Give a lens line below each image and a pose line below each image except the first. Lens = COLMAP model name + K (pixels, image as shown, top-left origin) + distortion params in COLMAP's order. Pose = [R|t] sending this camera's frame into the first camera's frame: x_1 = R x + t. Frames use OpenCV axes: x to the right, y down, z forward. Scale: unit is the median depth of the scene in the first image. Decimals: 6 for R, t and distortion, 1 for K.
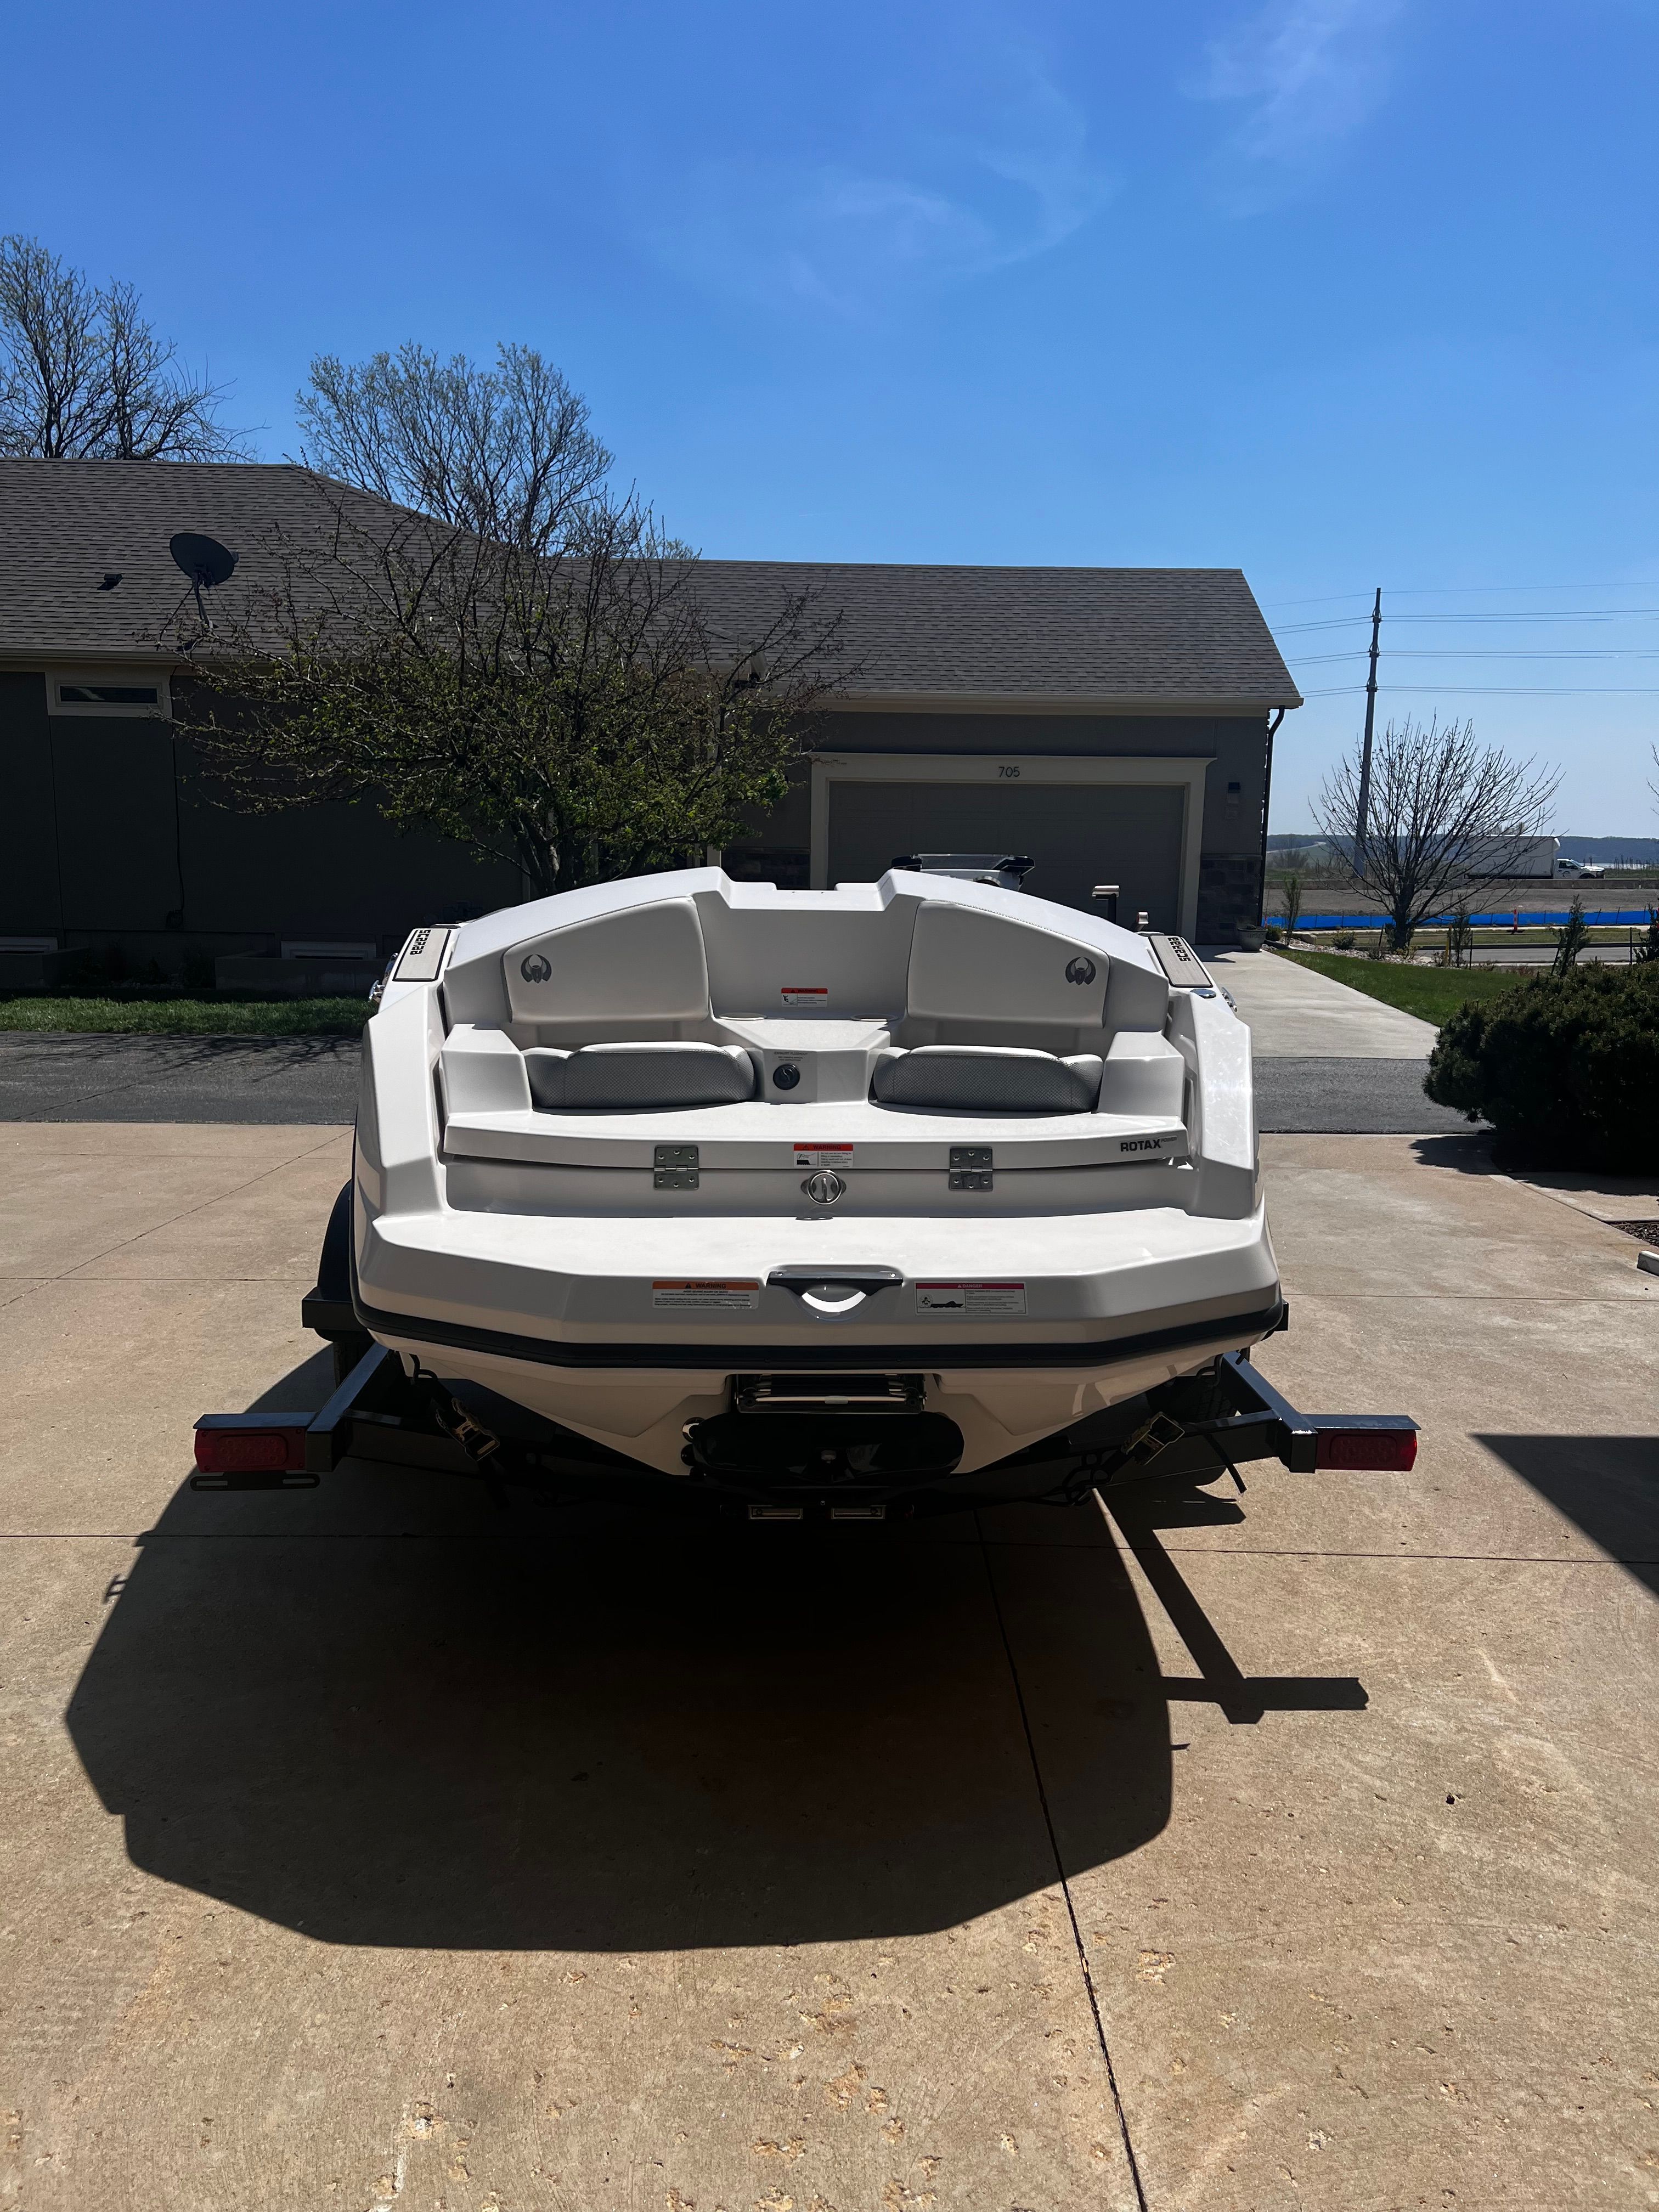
lens RADIAL K [[1653.6, 0, 845.3], [0, 1653.6, 1126.9], [0, 0, 1]] dist [0.052026, -0.055464]
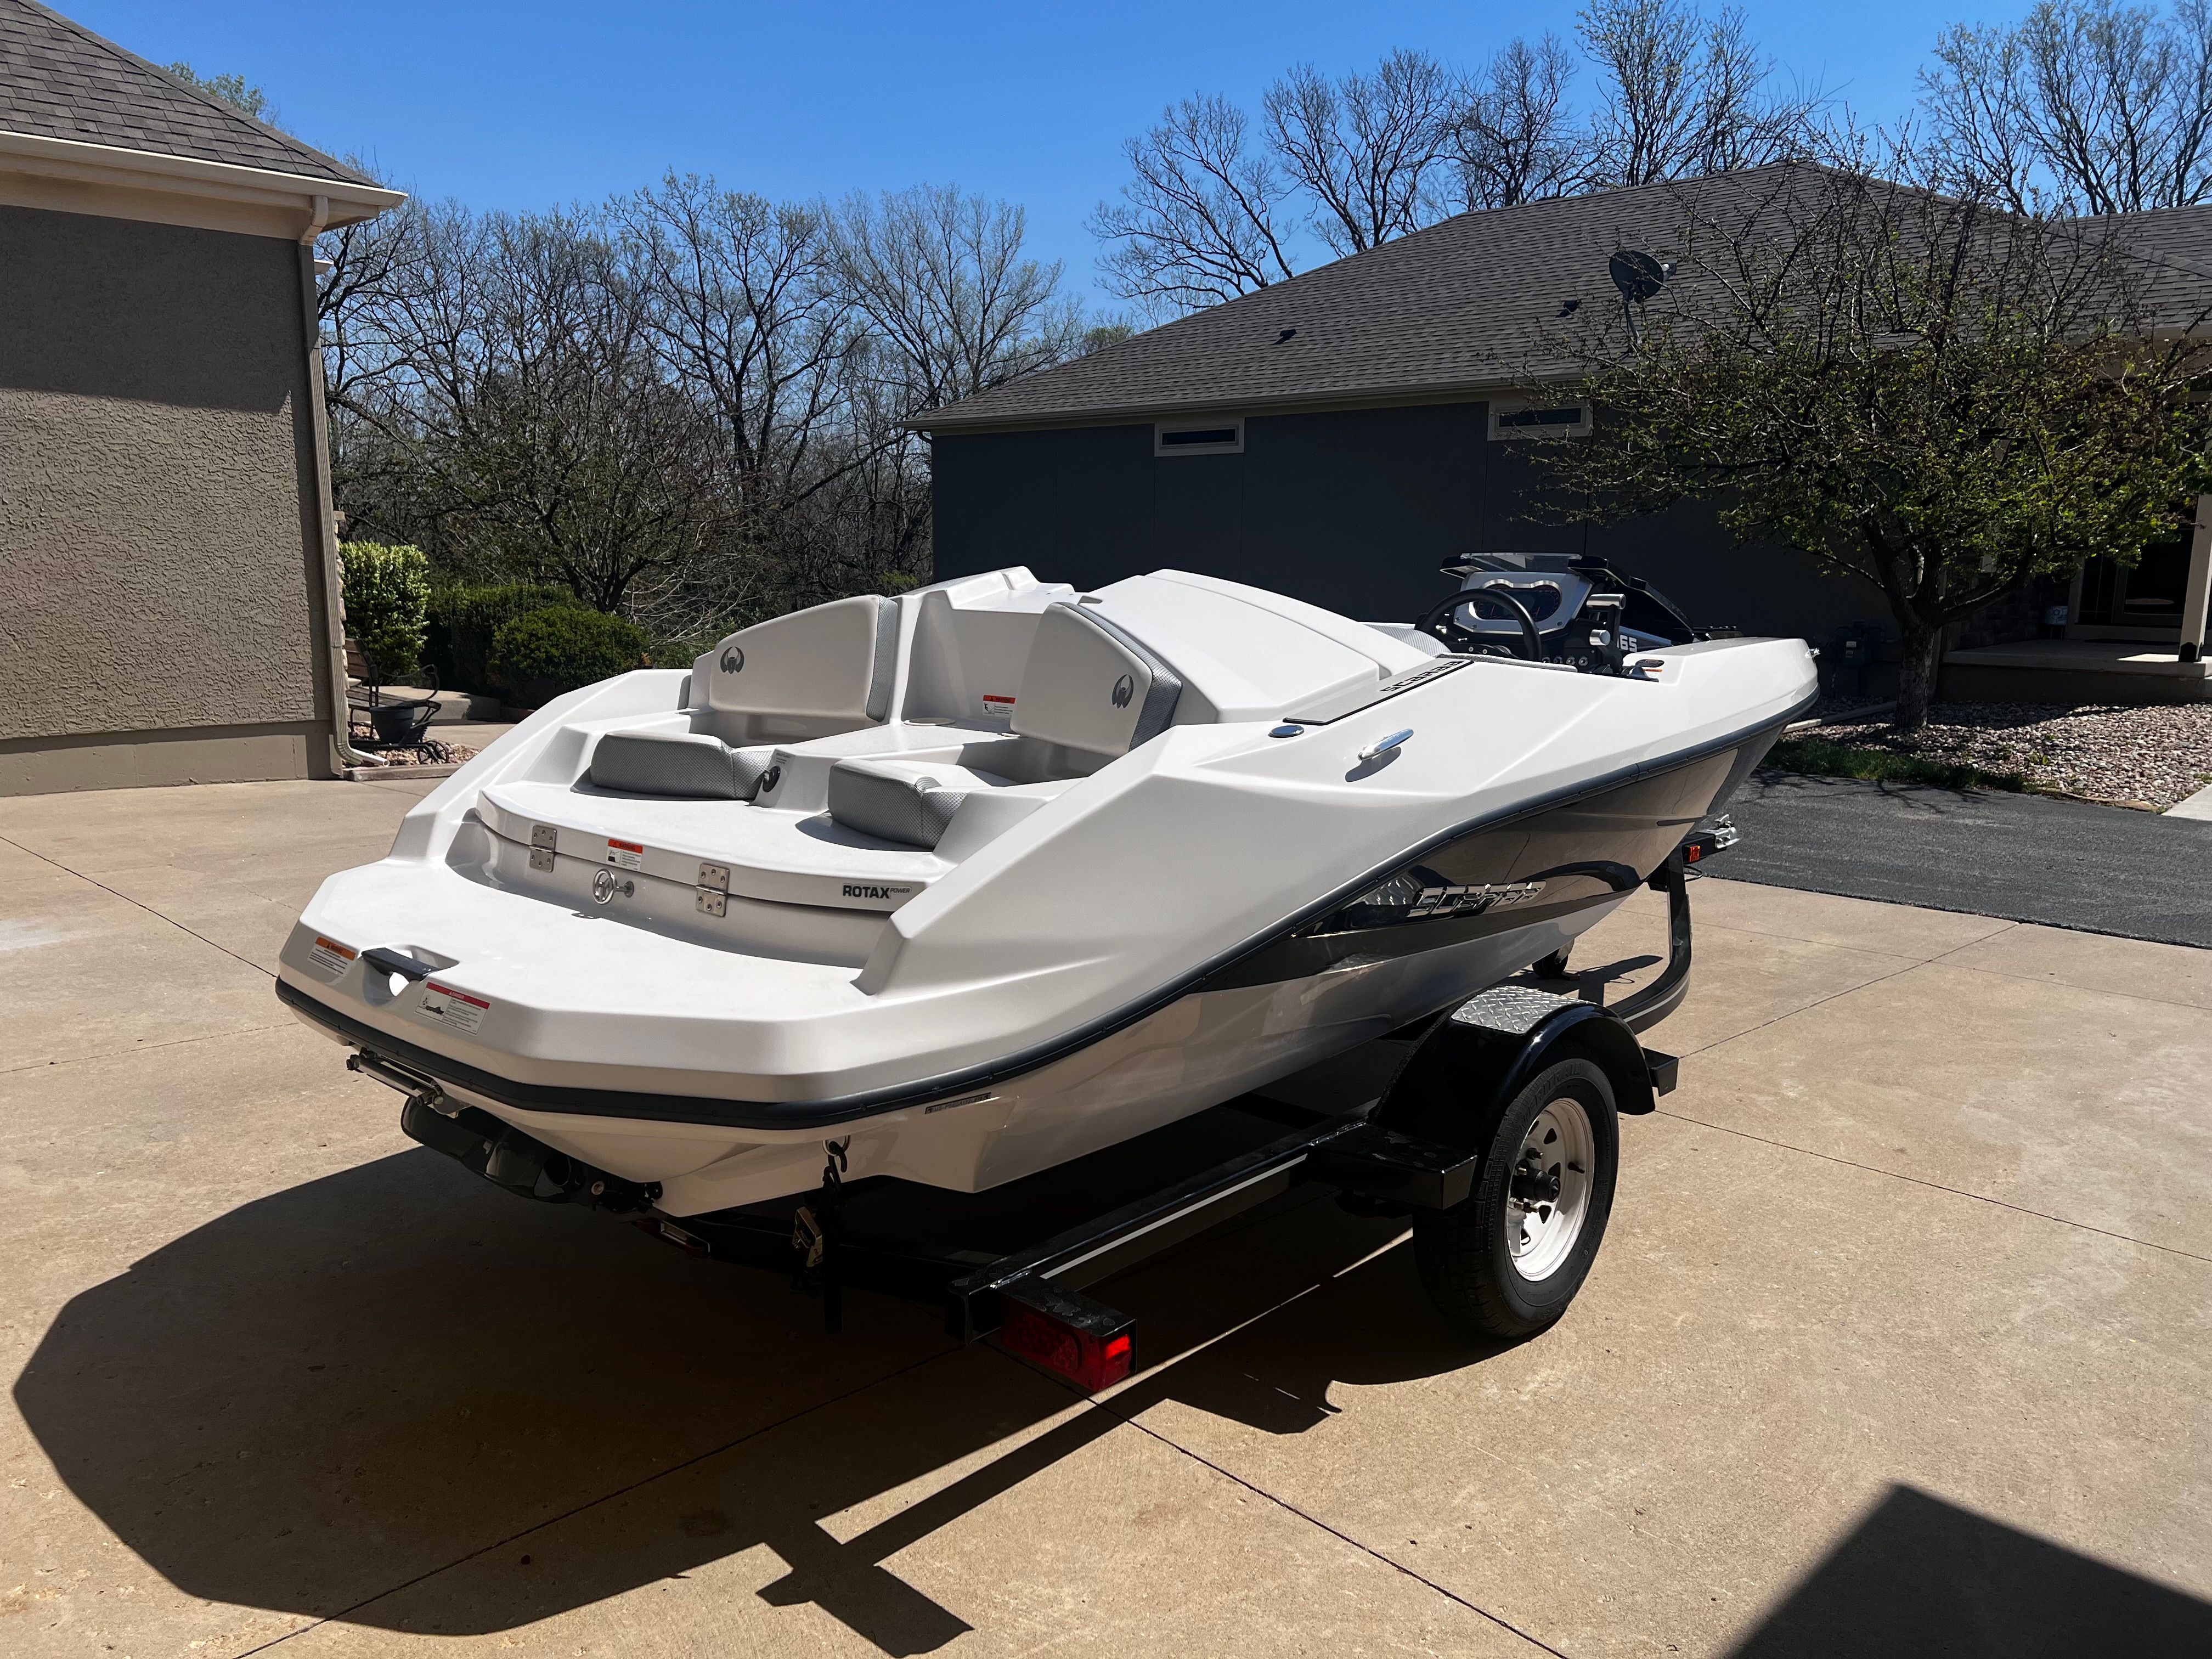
lens RADIAL K [[1653.6, 0, 1102.4], [0, 1653.6, 843.7], [0, 0, 1]] dist [0.052026, -0.055464]
pose [[0.700236, 0.117012, -0.704257, 0.673976], [-0.117716, 0.991898, 0.047760, -0.053274], [0.704140, 0.049460, 0.708337, 0.390411]]
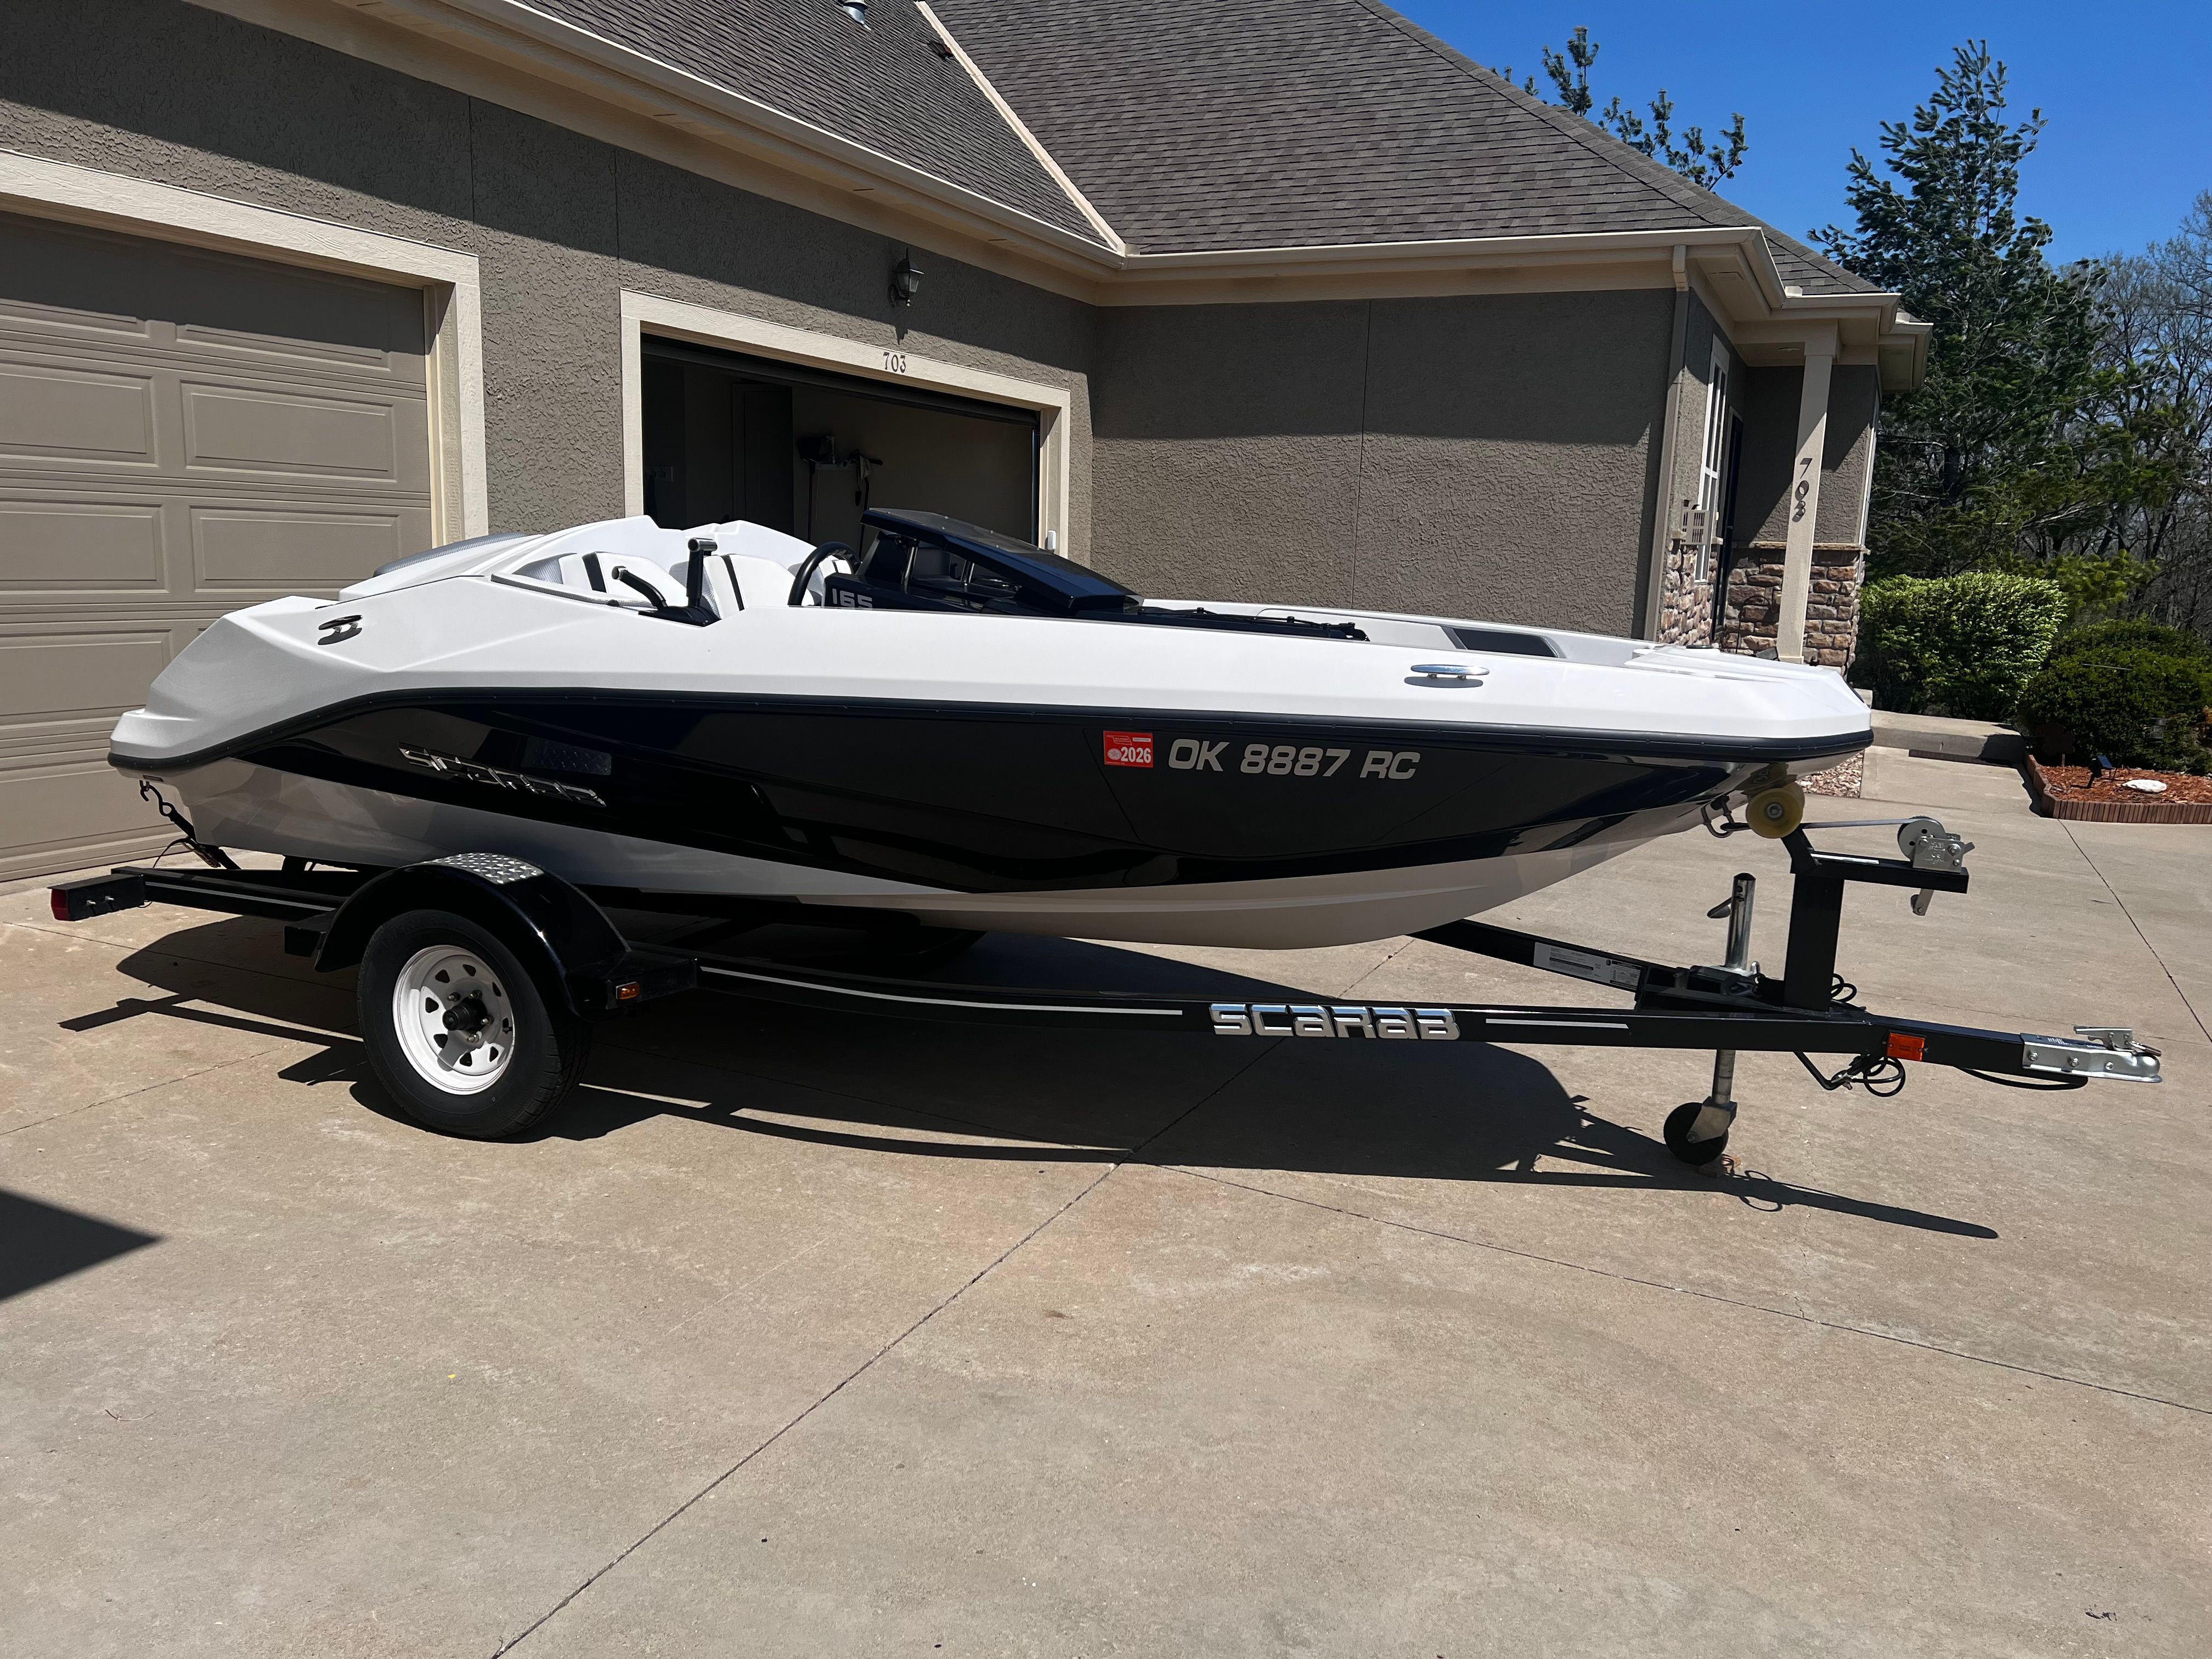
lens RADIAL K [[1653.6, 0, 1124.4], [0, 1653.6, 841.2], [0, 0, 1]] dist [0.052026, -0.055464]
pose [[-0.424385, 0.128133, -0.896370, 0.983626], [-0.193622, 0.954199, 0.228069, -0.281817], [0.884538, 0.270346, -0.380138, 1.881959]]
